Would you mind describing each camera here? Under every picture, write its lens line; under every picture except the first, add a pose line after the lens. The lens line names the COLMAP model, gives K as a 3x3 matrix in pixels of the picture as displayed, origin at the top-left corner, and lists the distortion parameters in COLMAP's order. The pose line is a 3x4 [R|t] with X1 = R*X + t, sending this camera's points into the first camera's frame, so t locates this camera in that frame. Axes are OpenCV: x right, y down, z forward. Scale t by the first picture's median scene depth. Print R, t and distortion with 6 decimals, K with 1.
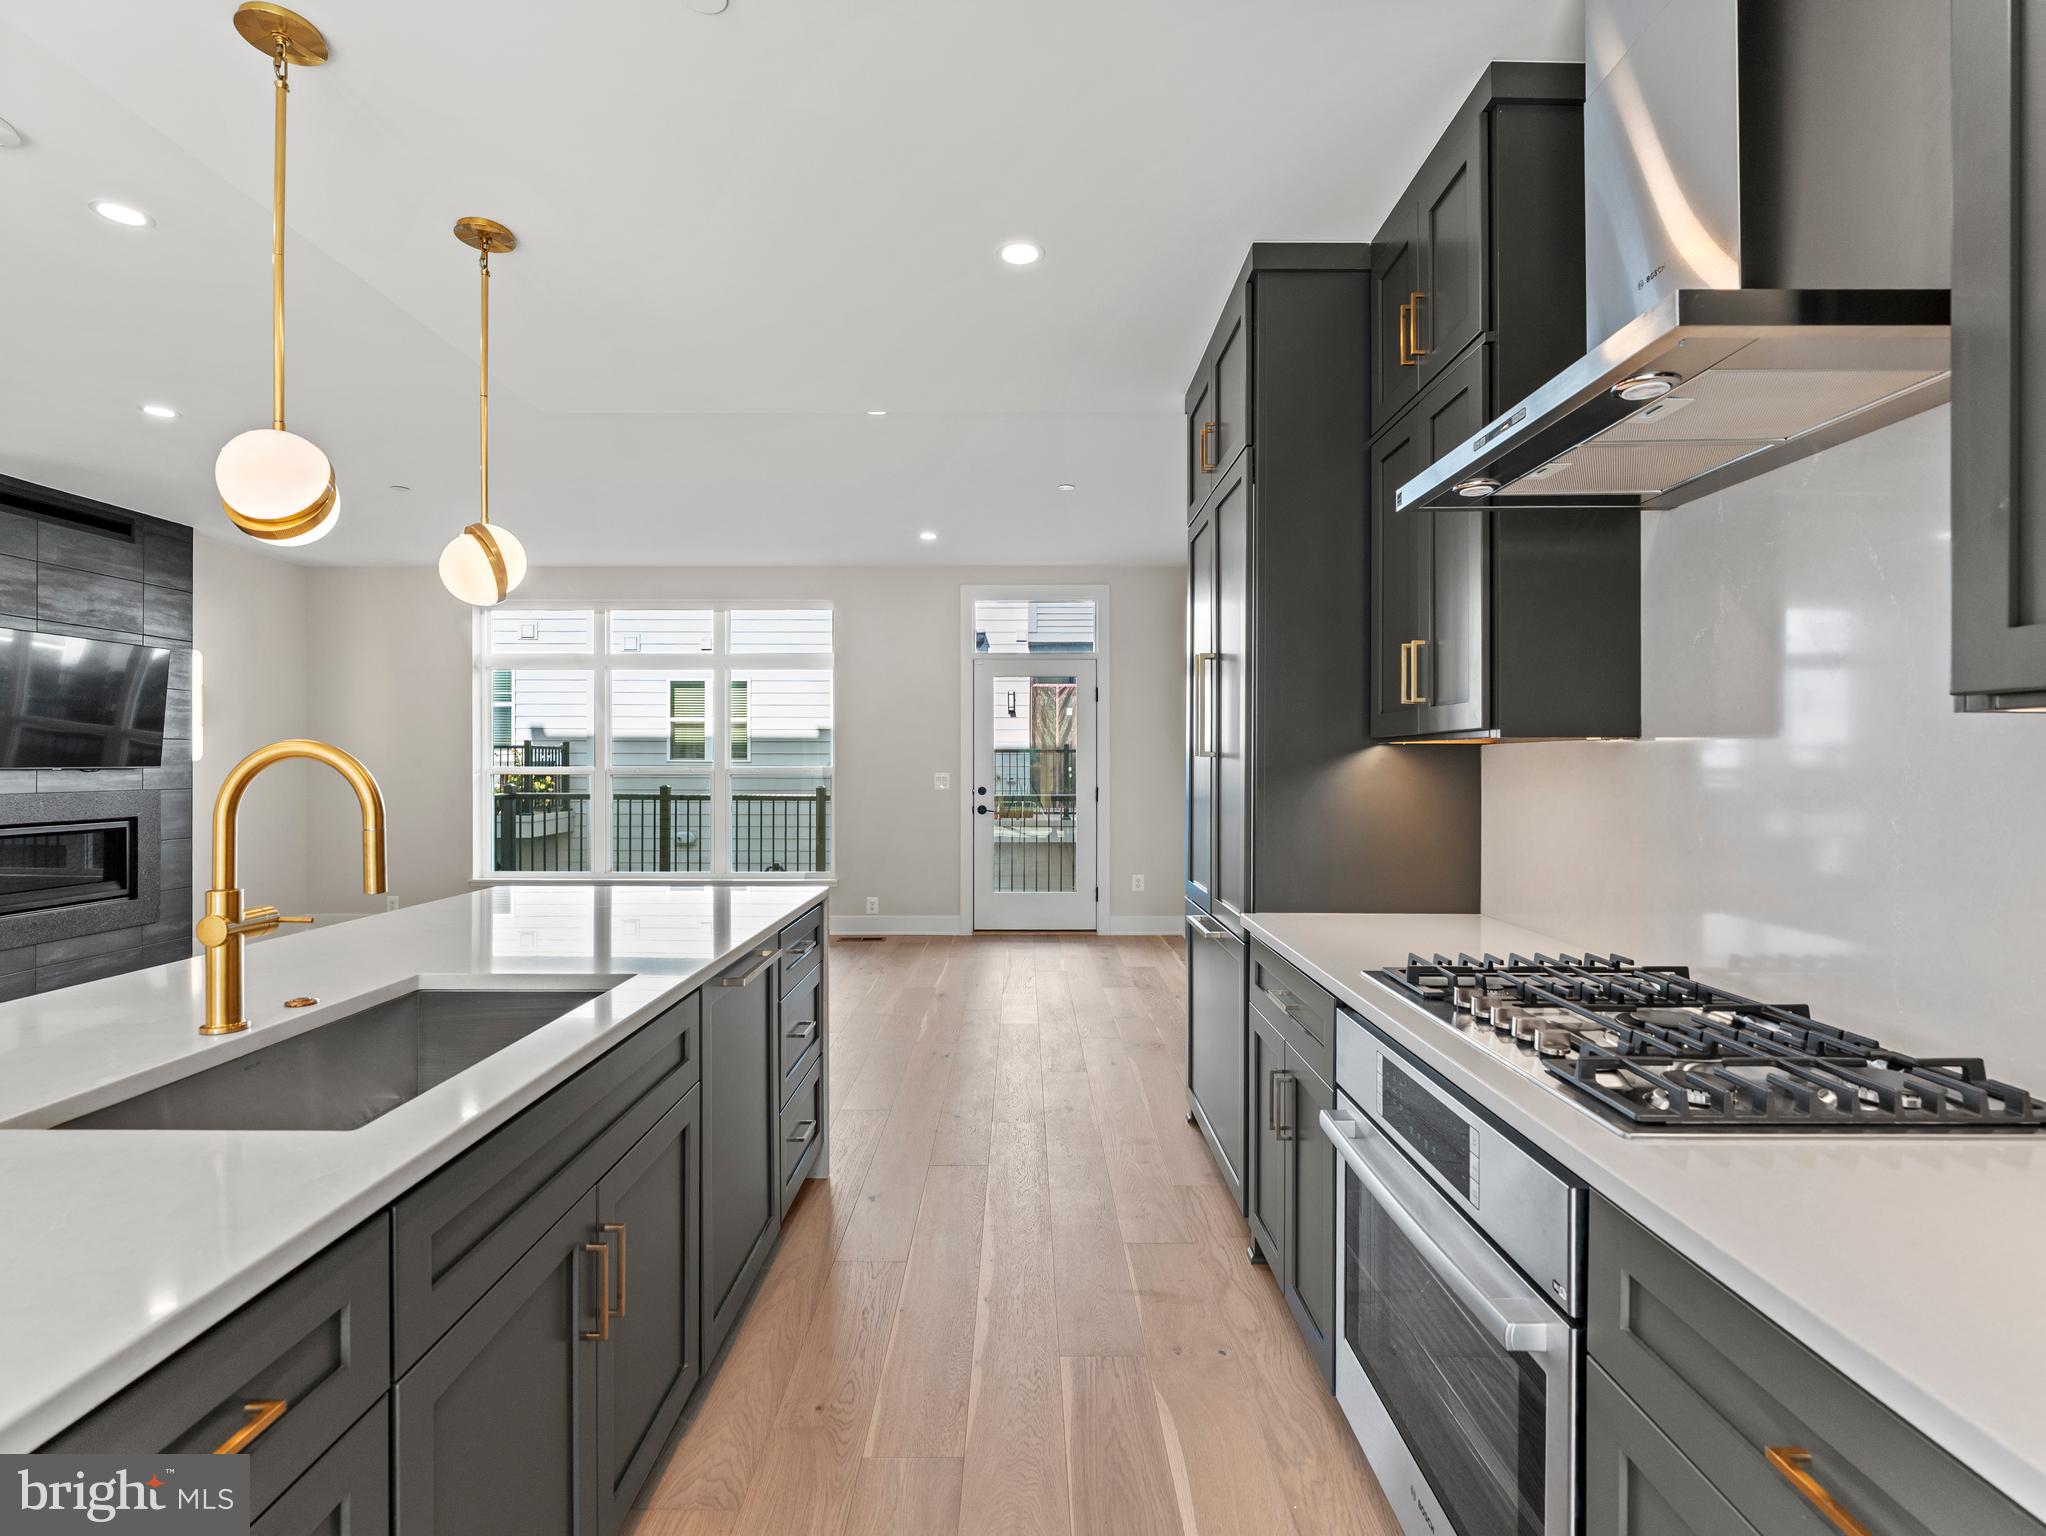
lens RADIAL K [[943.5, 0, 1022.0], [0, 943.5, 764.1], [0, 0, 1]] dist [-0.005209, 0.000240]
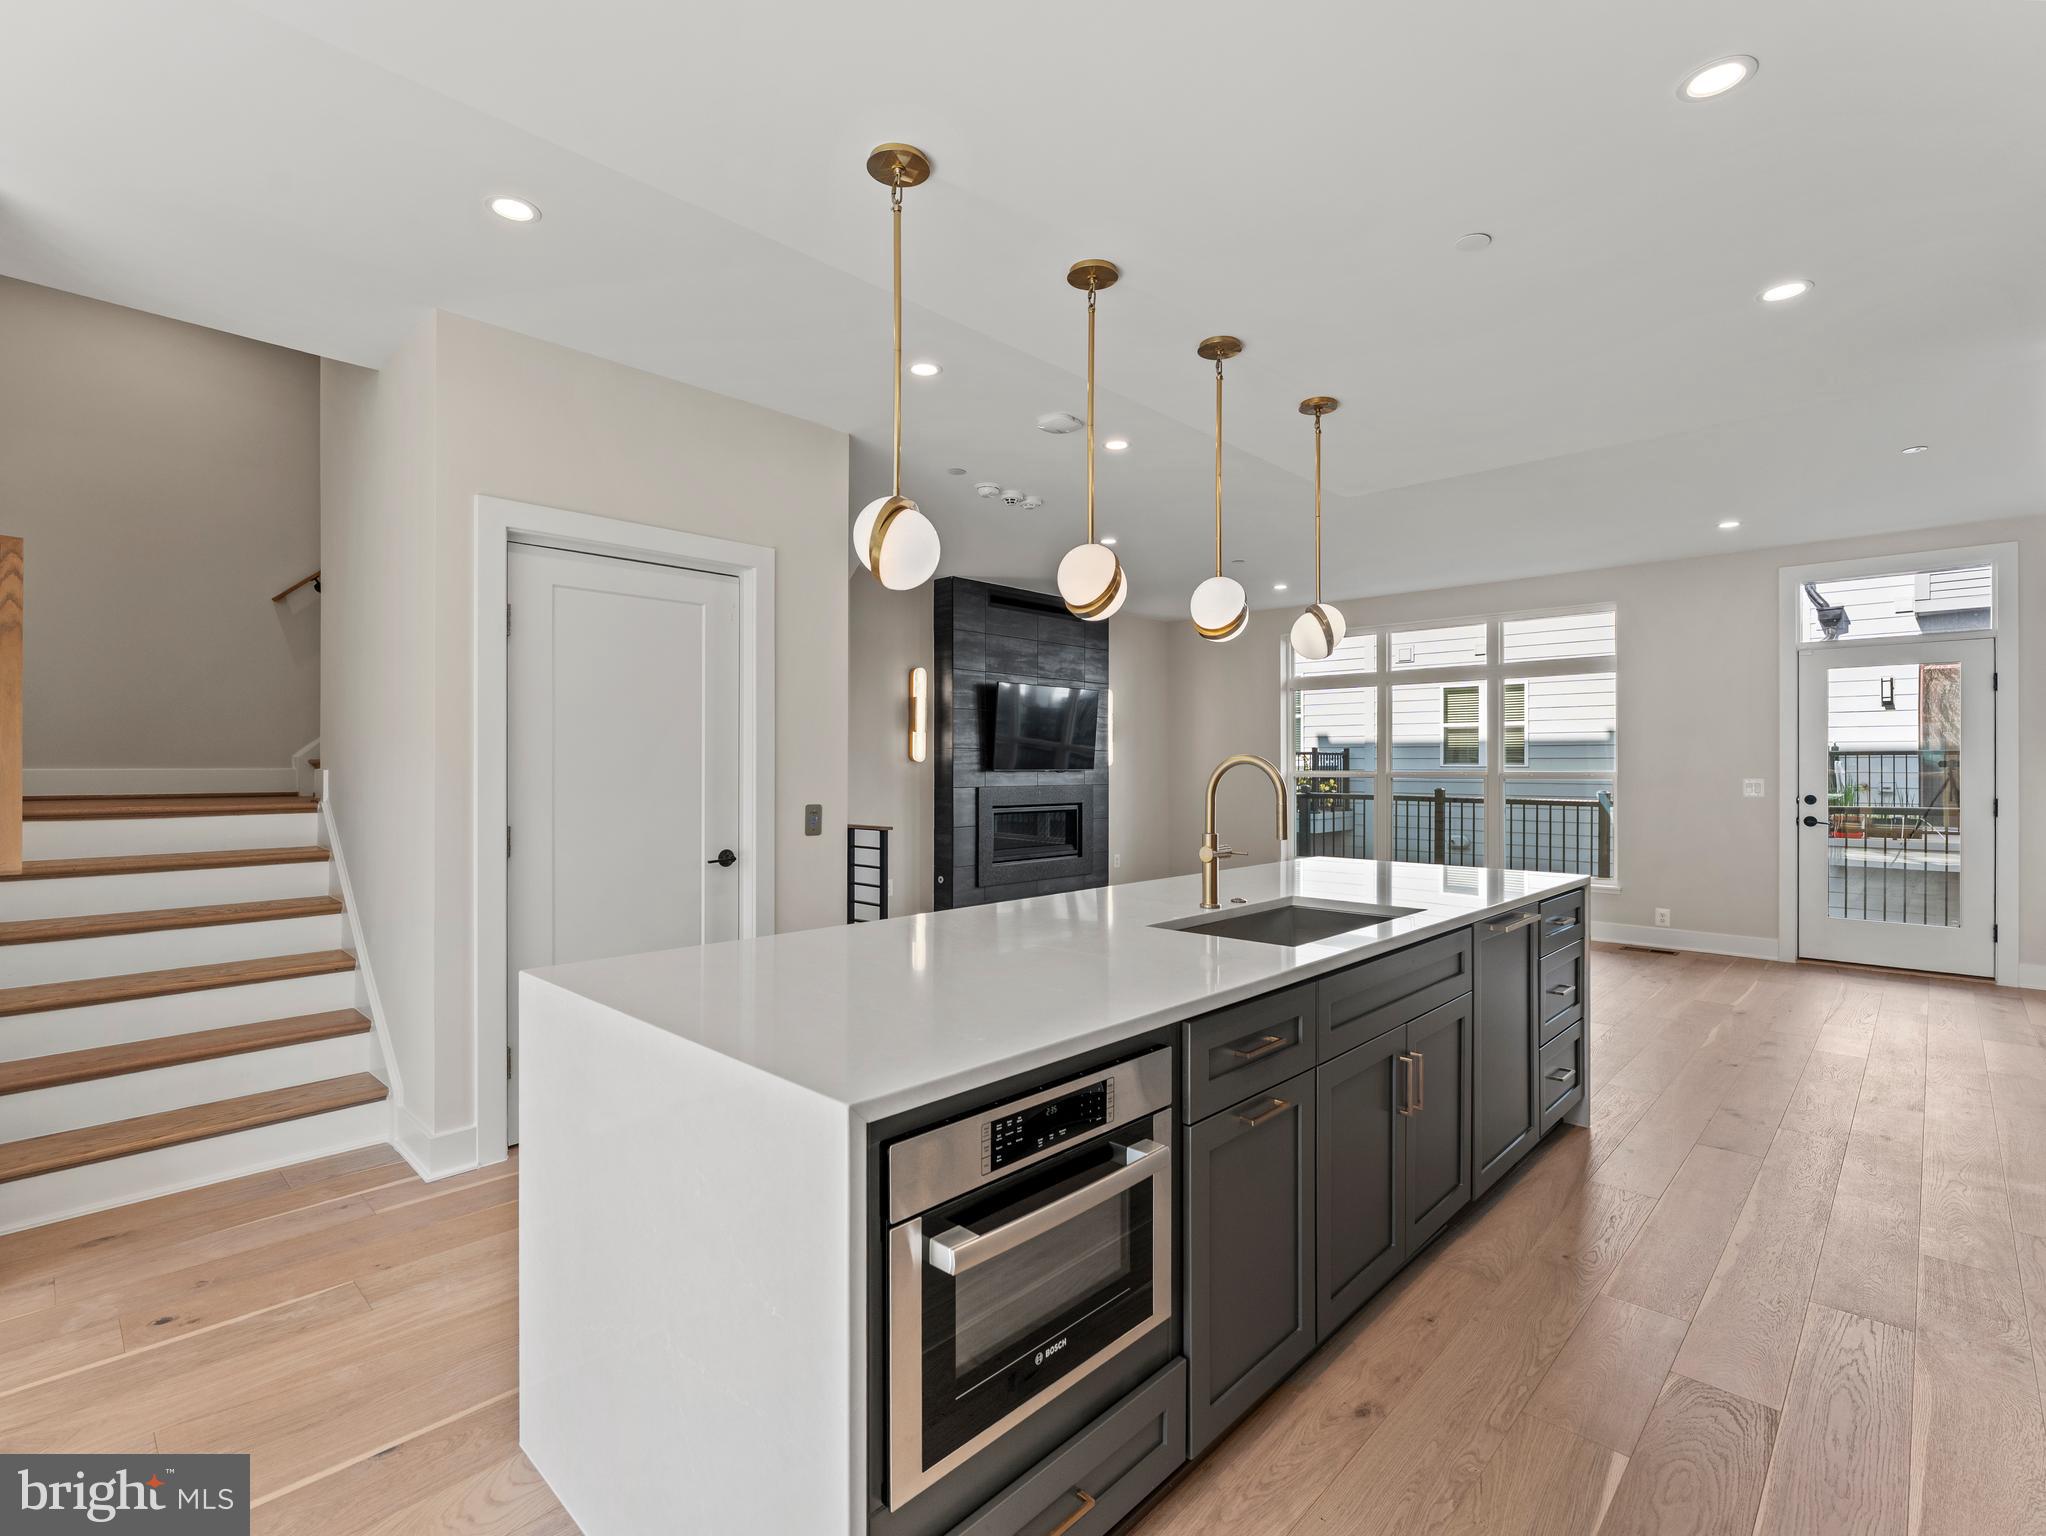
lens RADIAL K [[943.5, 0, 1021.7], [0, 943.5, 764.3], [0, 0, 1]] dist [-0.005209, 0.000240]
pose [[0.713115, -0.000992, -0.701046, 0.049946], [-0.002322, 0.999990, -0.003778, 0.000548], [0.701043, 0.004322, 0.713106, -0.143762]]
